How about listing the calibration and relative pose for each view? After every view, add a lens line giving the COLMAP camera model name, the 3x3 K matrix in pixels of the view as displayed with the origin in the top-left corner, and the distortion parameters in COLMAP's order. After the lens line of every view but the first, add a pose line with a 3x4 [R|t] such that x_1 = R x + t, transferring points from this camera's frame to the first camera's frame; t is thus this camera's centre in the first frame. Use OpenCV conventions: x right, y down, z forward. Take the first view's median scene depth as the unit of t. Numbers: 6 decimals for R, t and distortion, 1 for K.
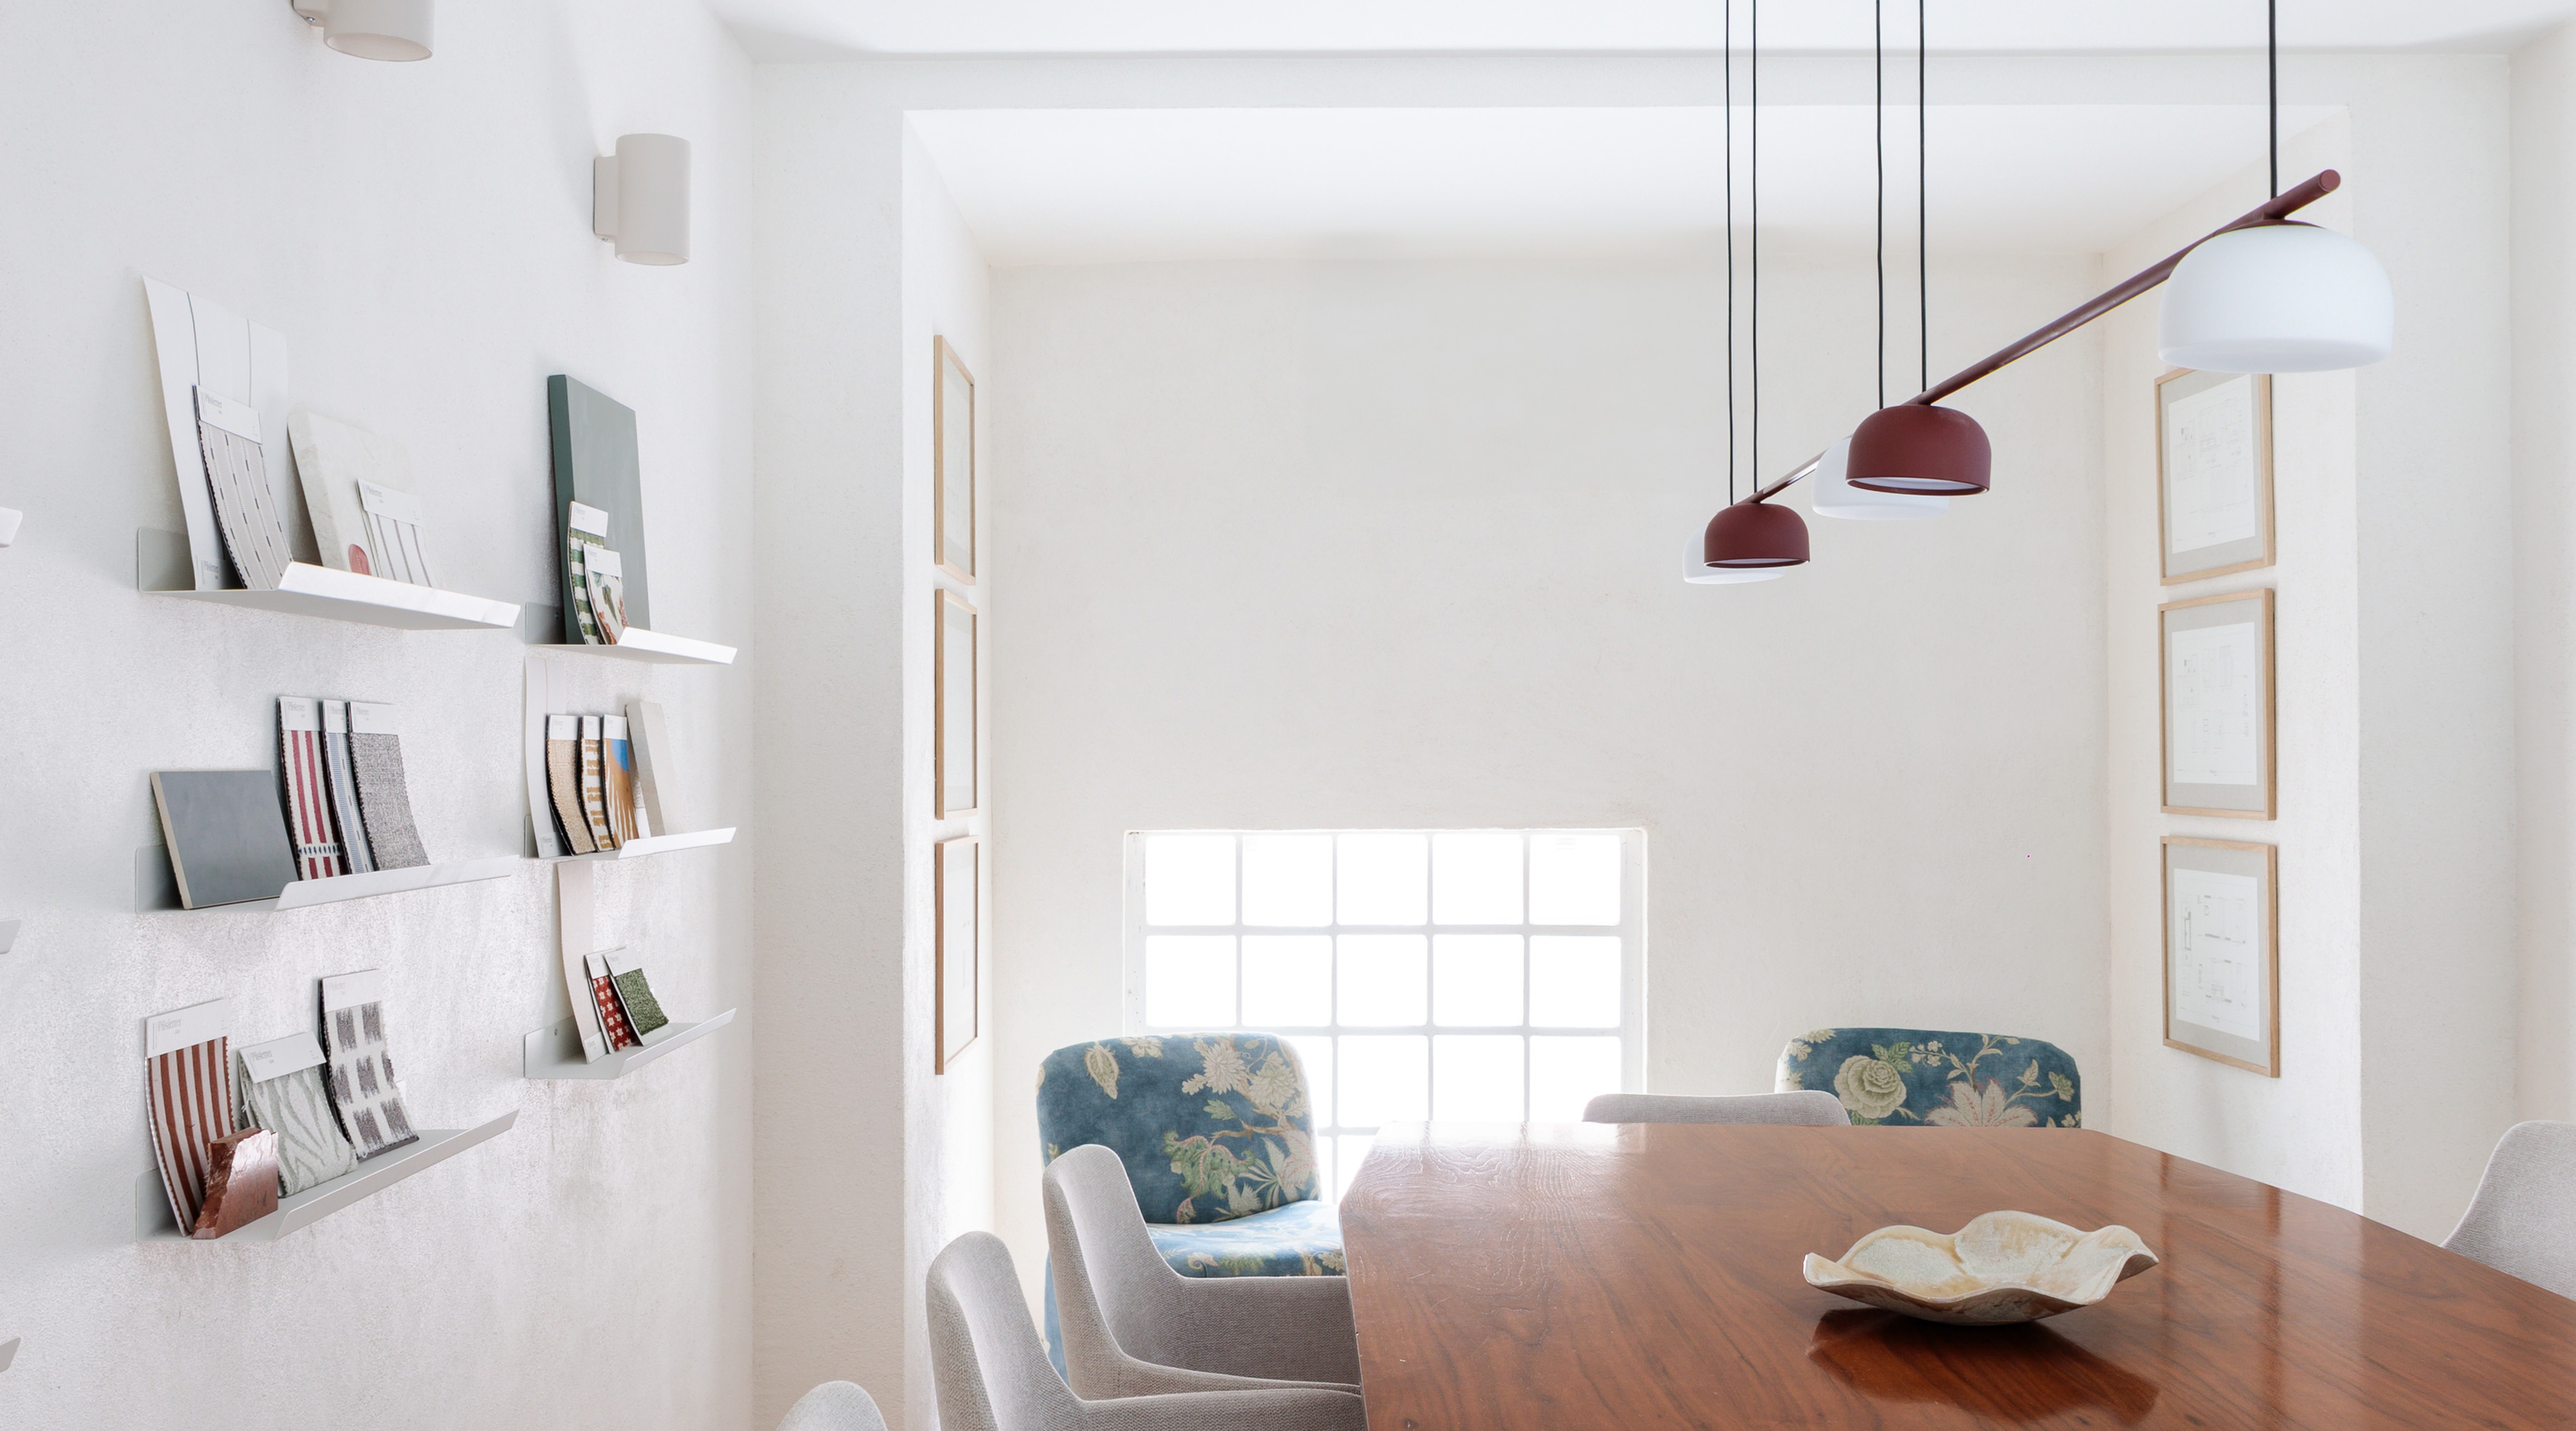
lens RADIAL K [[2630.5, 0, 1288.0], [0, 2630.5, 715.5], [0, 0, 1]] dist [-0.017521, -0.001240]
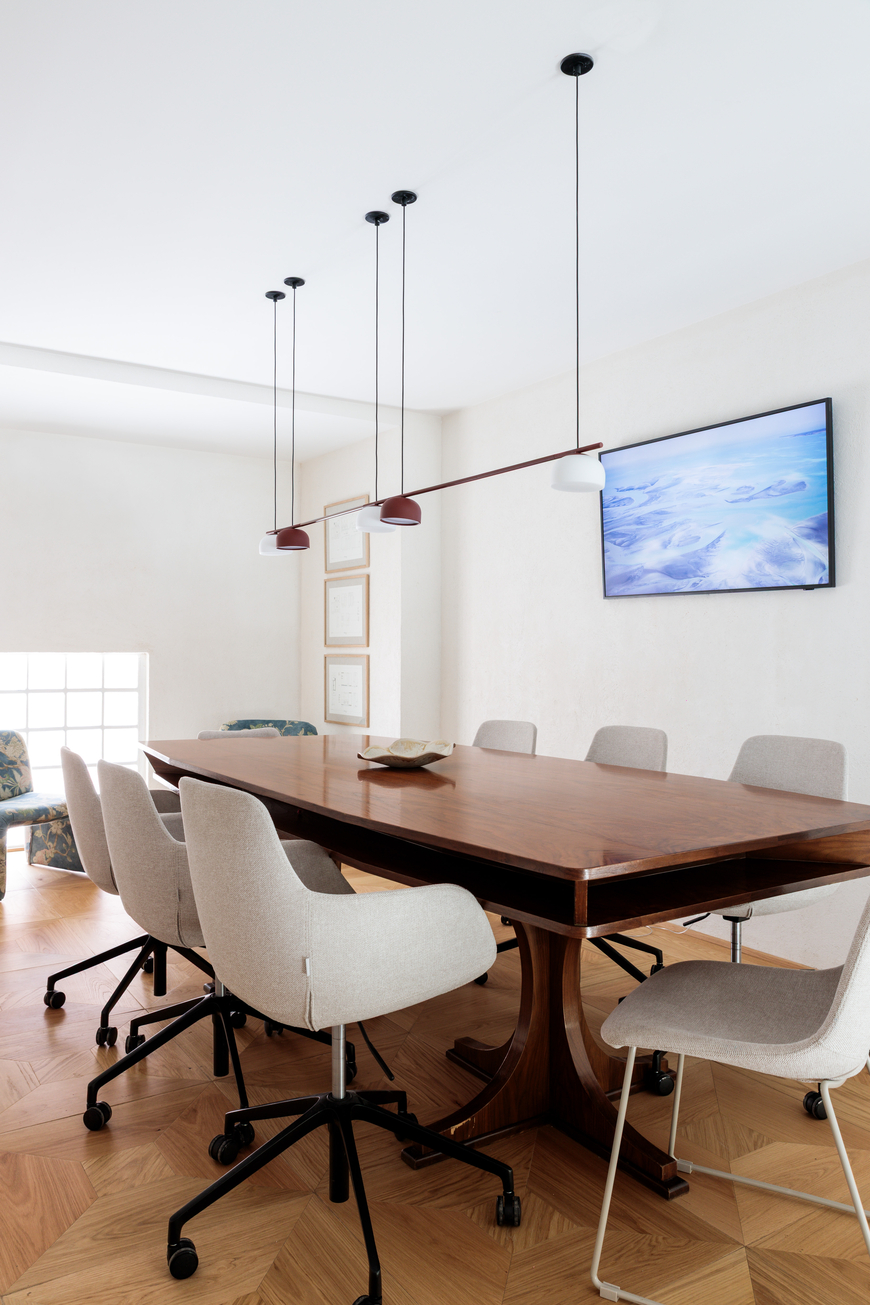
lens RADIAL K [[994.4, 0, 435.0], [0, 994.4, 652.5], [0, 0, 1]] dist [-0.001092, 0.000267]
pose [[0.828842, 0.006510, 0.559446, -0.214582], [-0.011198, 0.999925, 0.004954, 0.036234], [-0.559371, -0.010370, 0.828852, -0.045493]]
